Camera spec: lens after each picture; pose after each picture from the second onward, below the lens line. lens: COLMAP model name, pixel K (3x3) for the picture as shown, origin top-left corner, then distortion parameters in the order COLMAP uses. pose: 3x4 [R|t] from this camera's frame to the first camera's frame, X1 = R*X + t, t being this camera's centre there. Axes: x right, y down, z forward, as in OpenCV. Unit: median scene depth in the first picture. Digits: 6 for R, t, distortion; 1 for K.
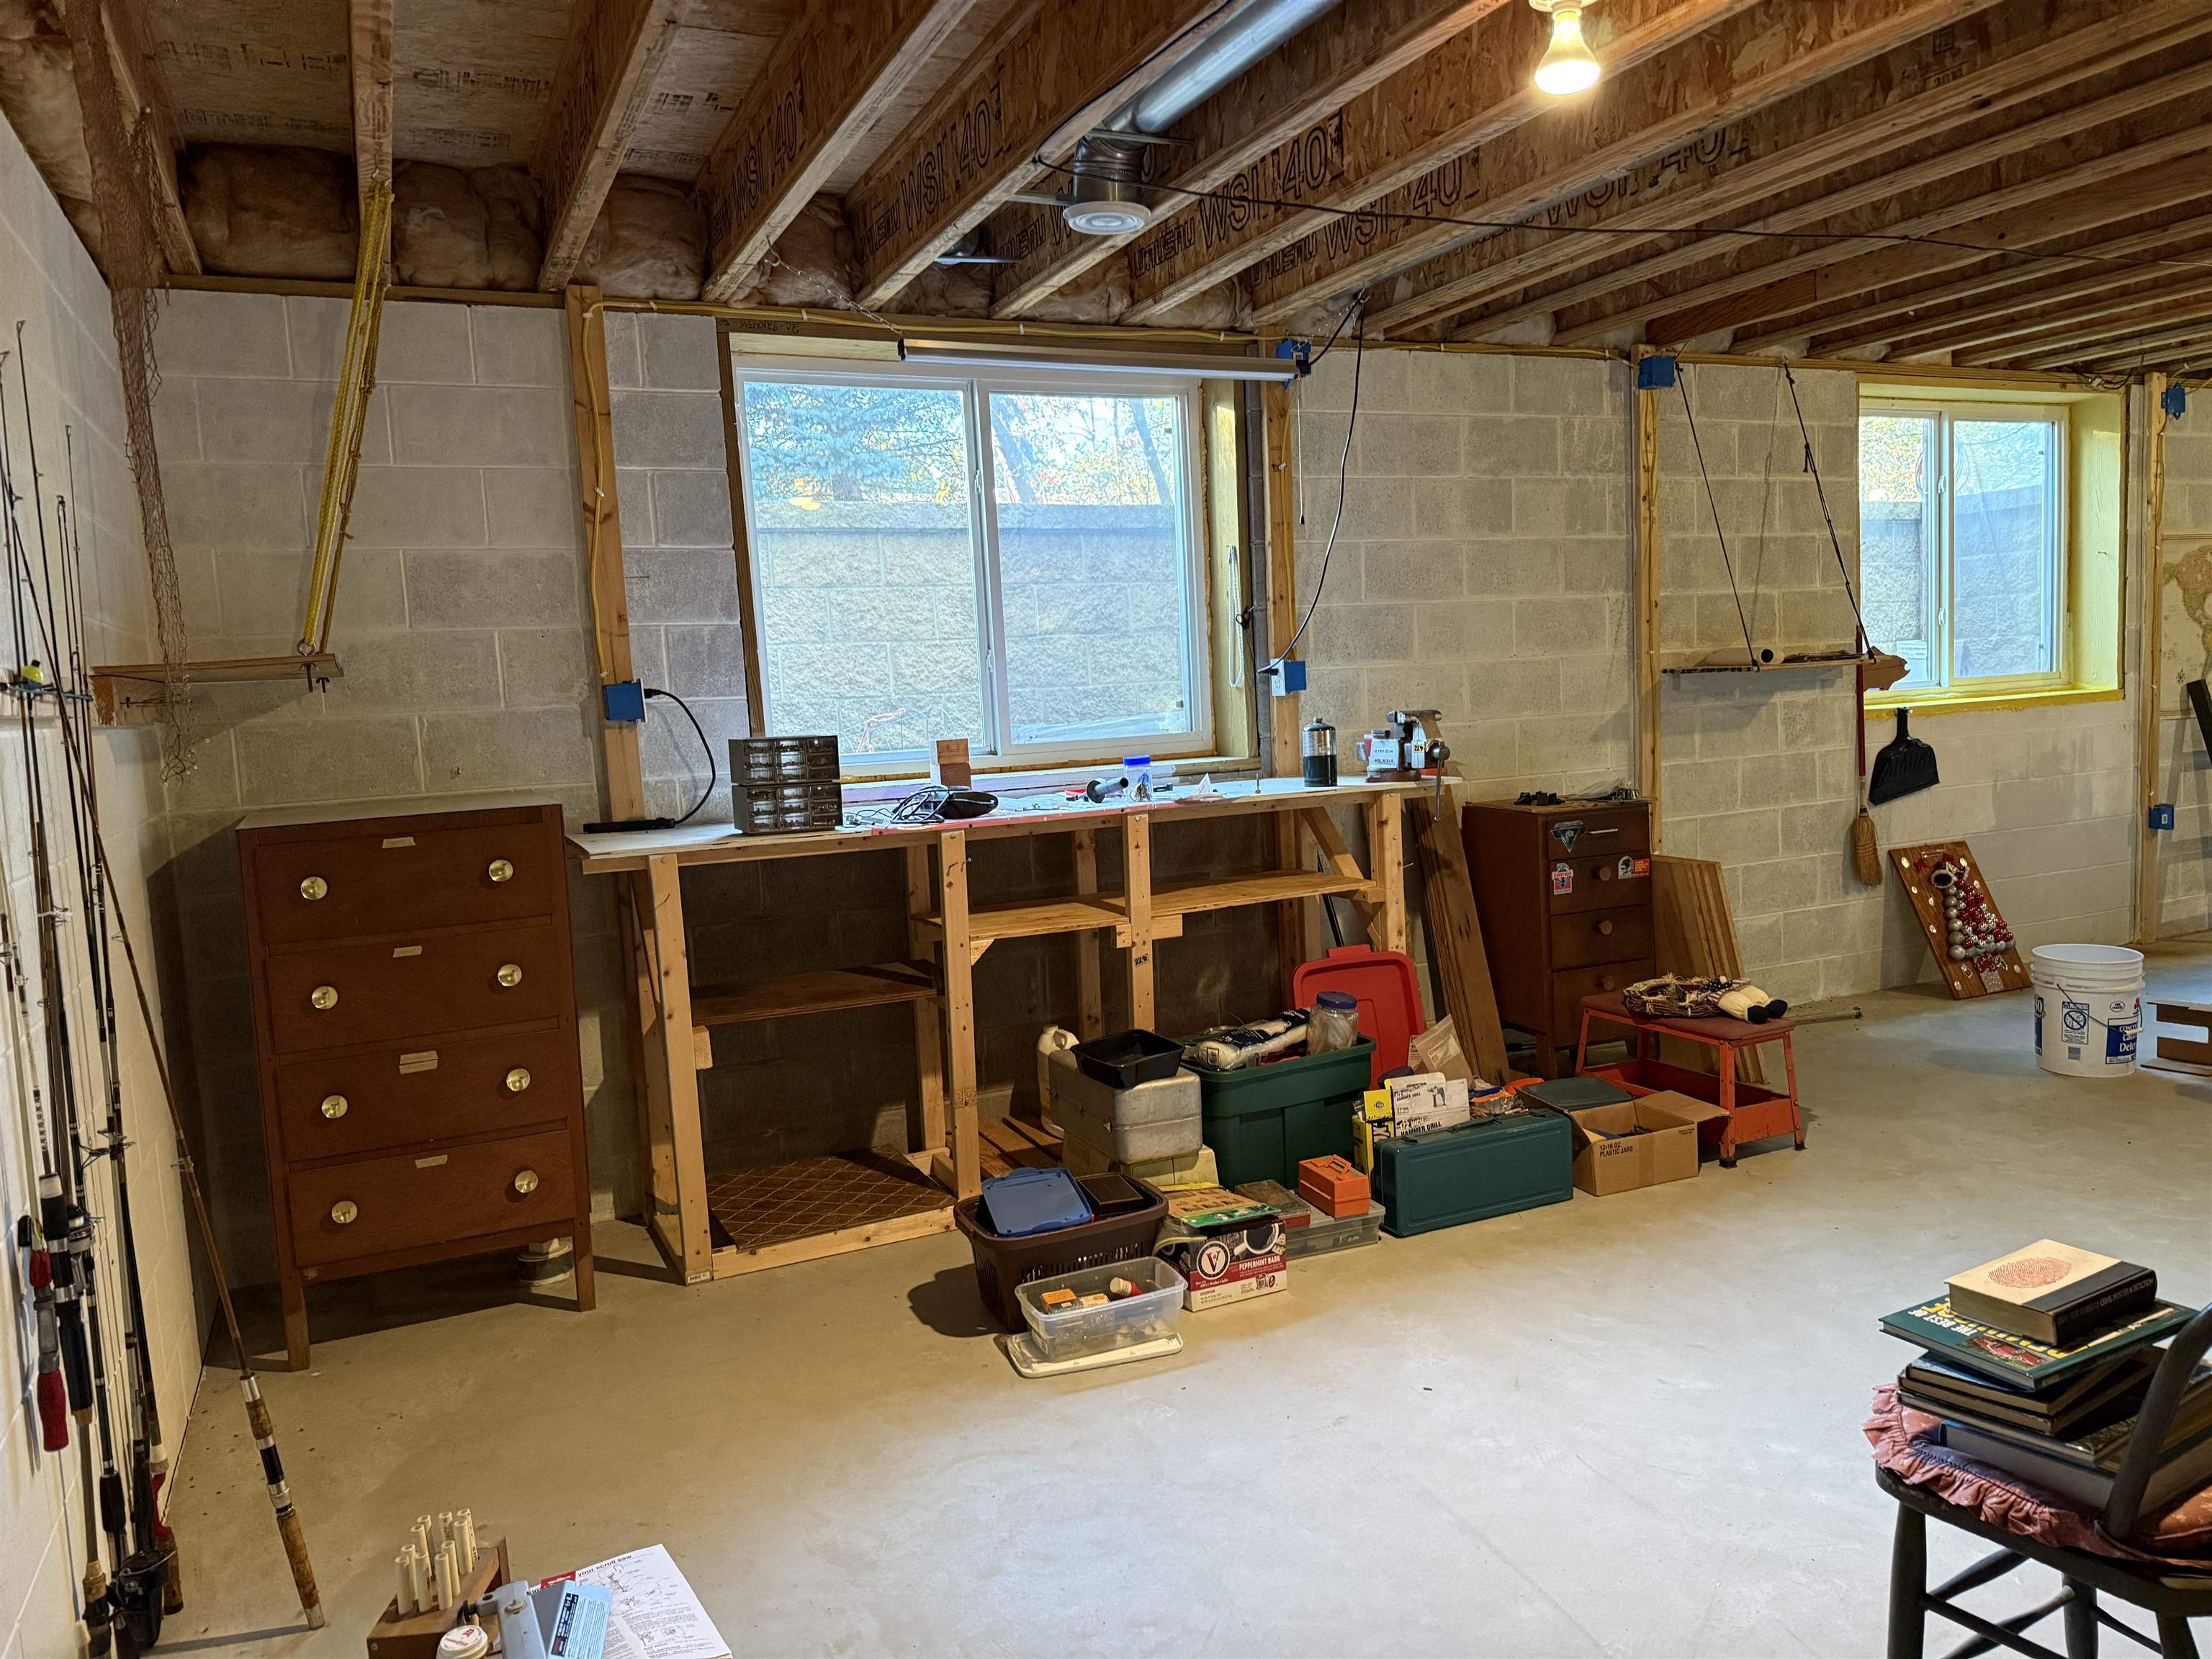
lens RADIAL K [[1567.0, 0, 1105.9], [0, 1567.0, 817.7], [0, 0, 1]] dist [0.012693, 0.005216]
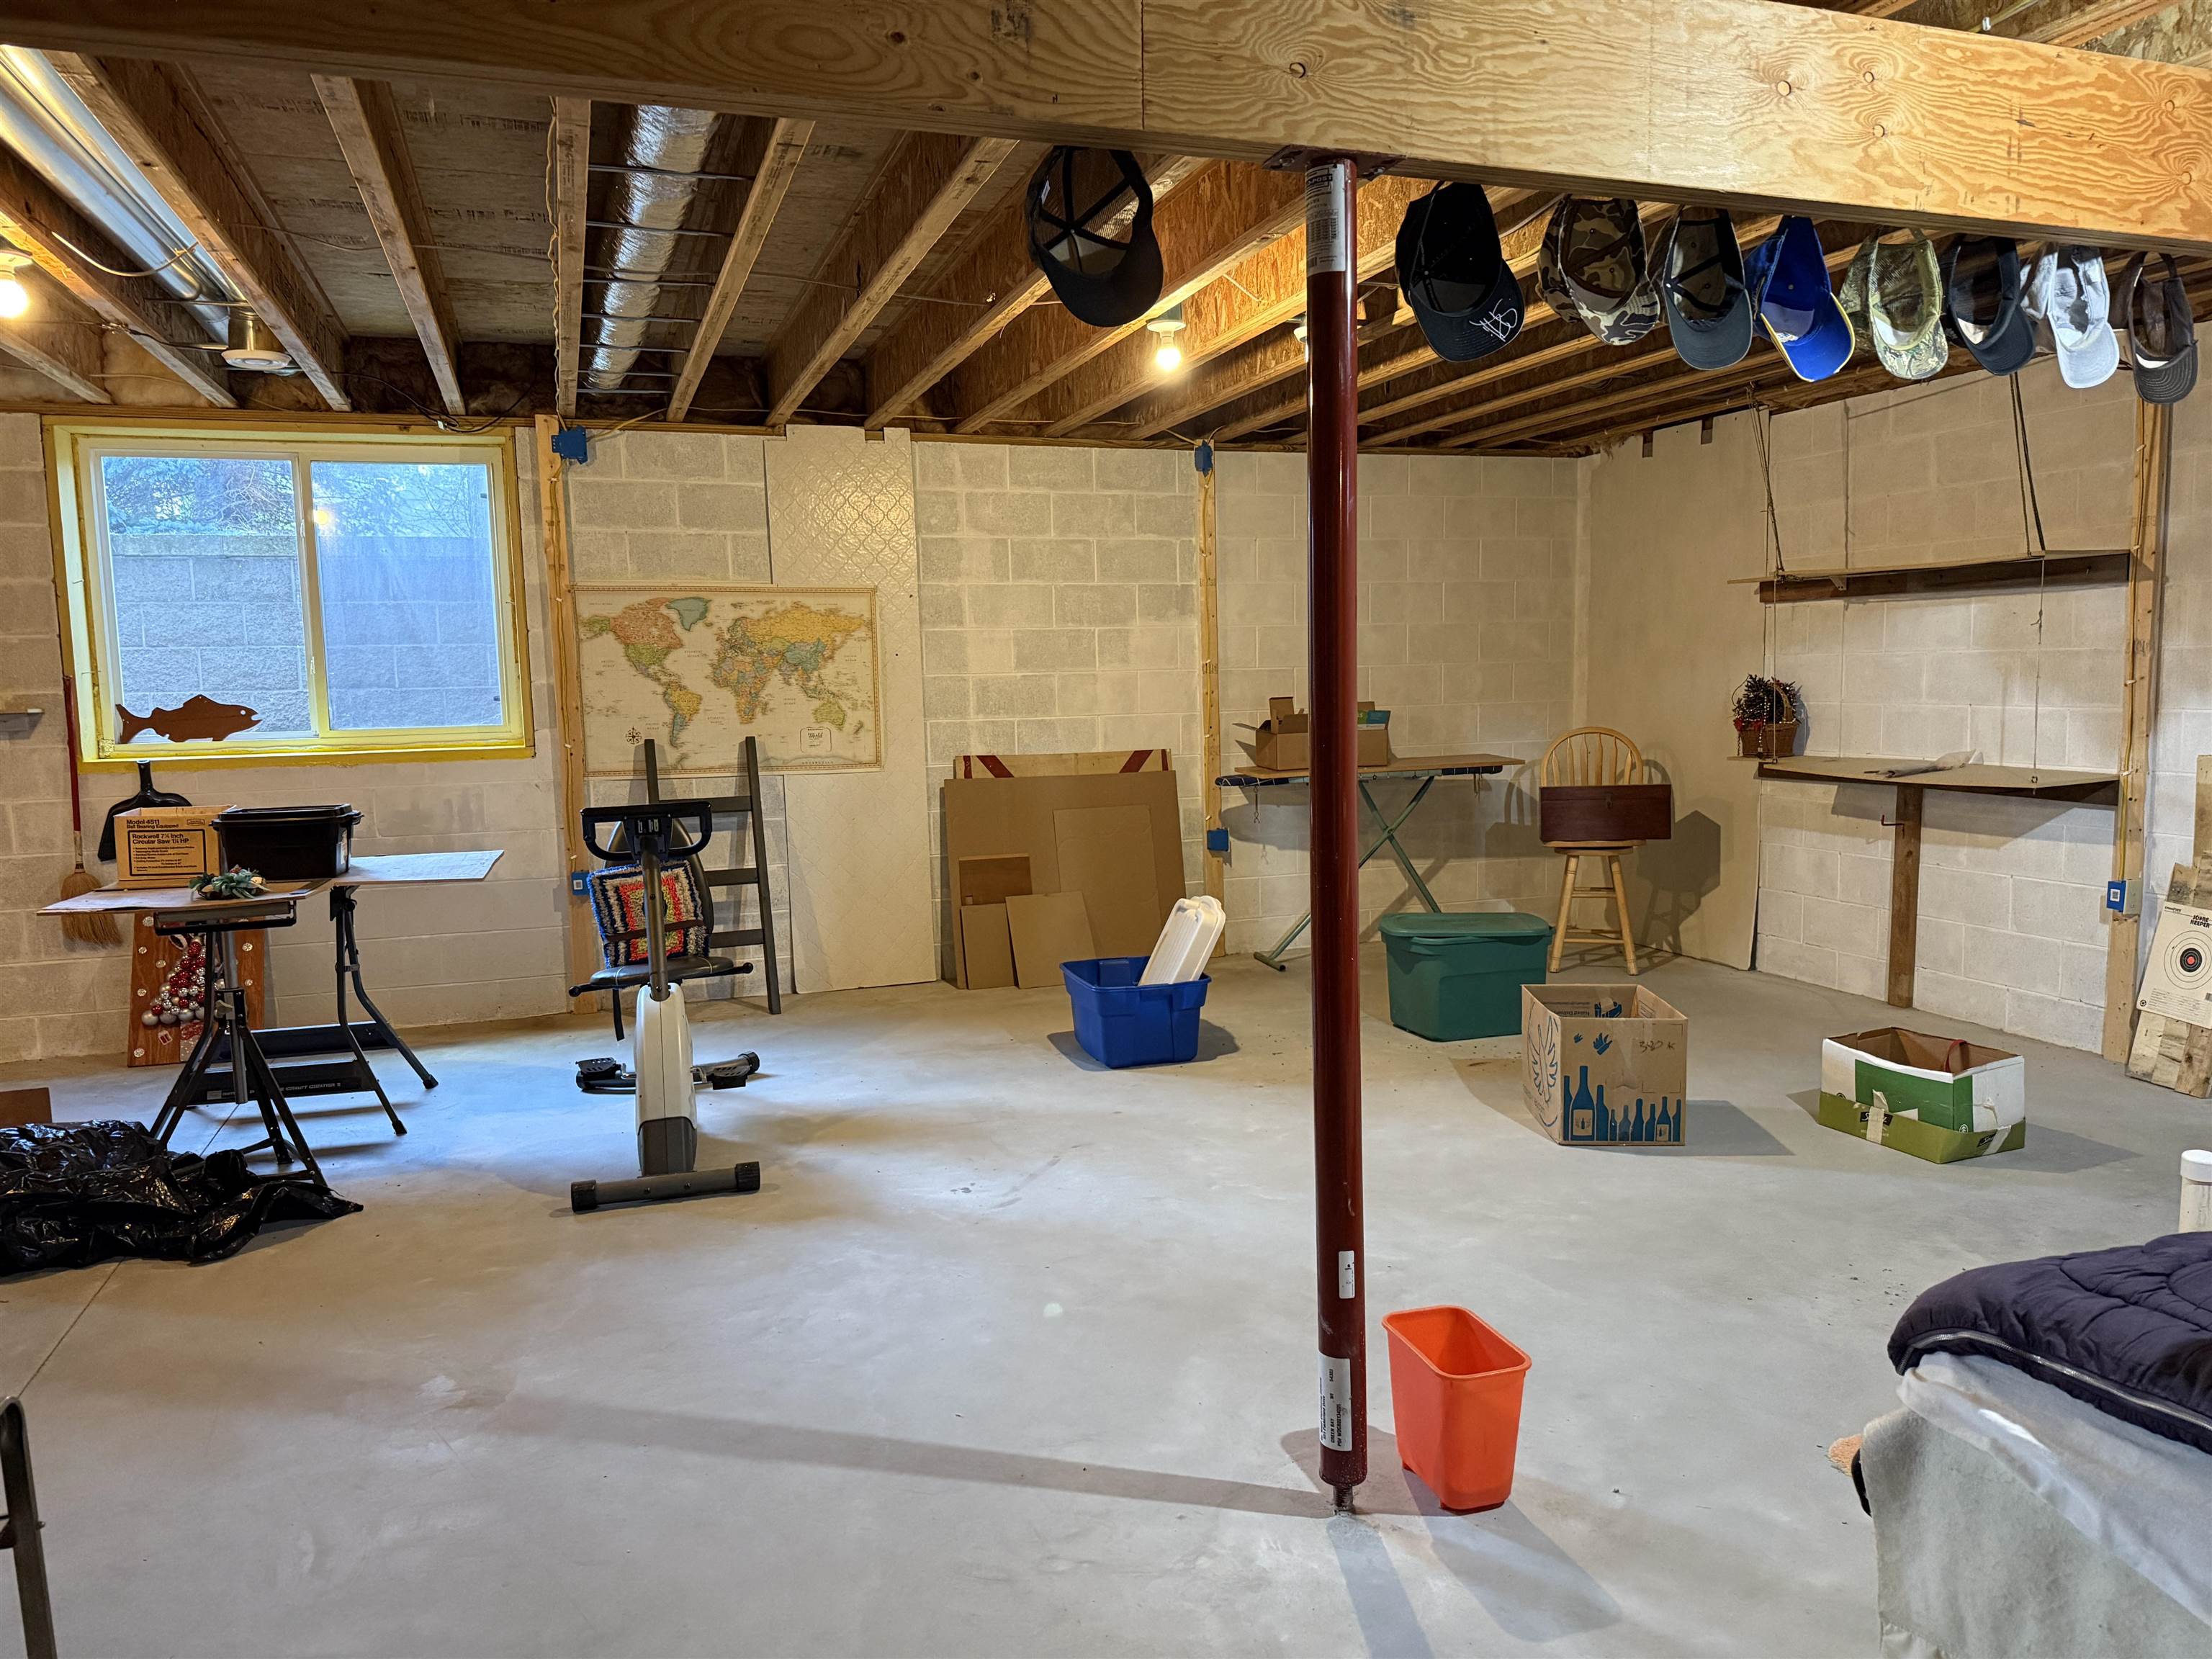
lens RADIAL K [[1567.0, 0, 1102.4], [0, 1567.0, 840.7], [0, 0, 1]] dist [0.012693, 0.005216]
pose [[0.992163, 0.039342, -0.118593, 1.203119], [-0.037361, 0.999123, 0.018882, -0.061287], [0.119232, -0.014304, 0.992763, 0.108769]]
